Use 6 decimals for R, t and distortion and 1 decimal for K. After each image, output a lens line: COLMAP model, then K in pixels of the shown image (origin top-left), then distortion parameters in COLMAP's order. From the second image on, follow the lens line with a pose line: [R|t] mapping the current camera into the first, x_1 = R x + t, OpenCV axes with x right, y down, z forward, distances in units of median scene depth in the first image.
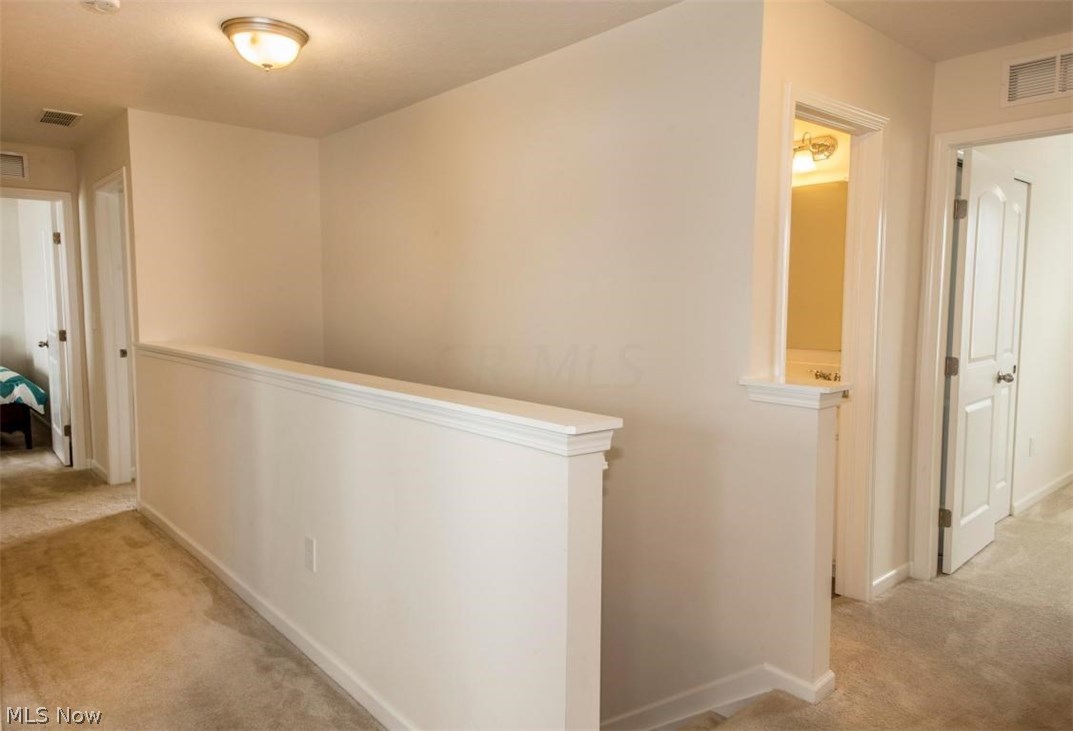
lens RADIAL K [[715.9, 0, 533.6], [0, 715.9, 363.2], [0, 0, 1]] dist [0.009142, 0.001533]
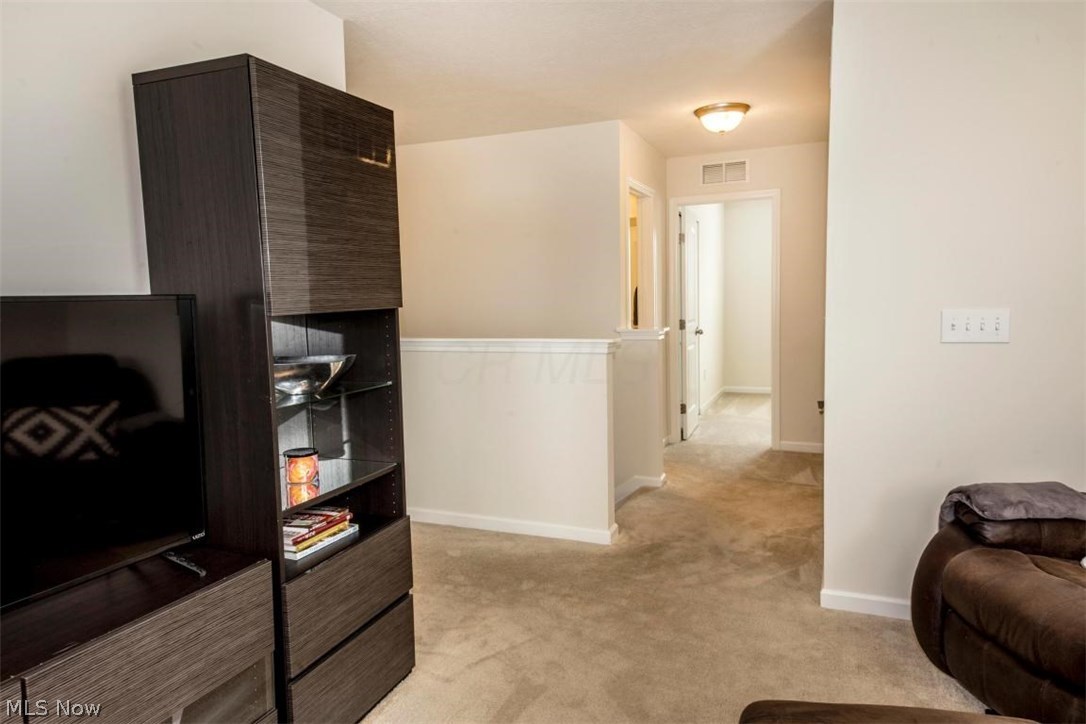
lens RADIAL K [[717.5, 0, 544.3], [0, 717.5, 362.0], [0, 0, 1]] dist [0.049332, -0.023819]
pose [[0.888364, -0.061558, 0.454994, -0.602229], [0.063501, 0.997921, 0.011029, 0.059987], [-0.454727, 0.019095, 0.890426, -0.496248]]
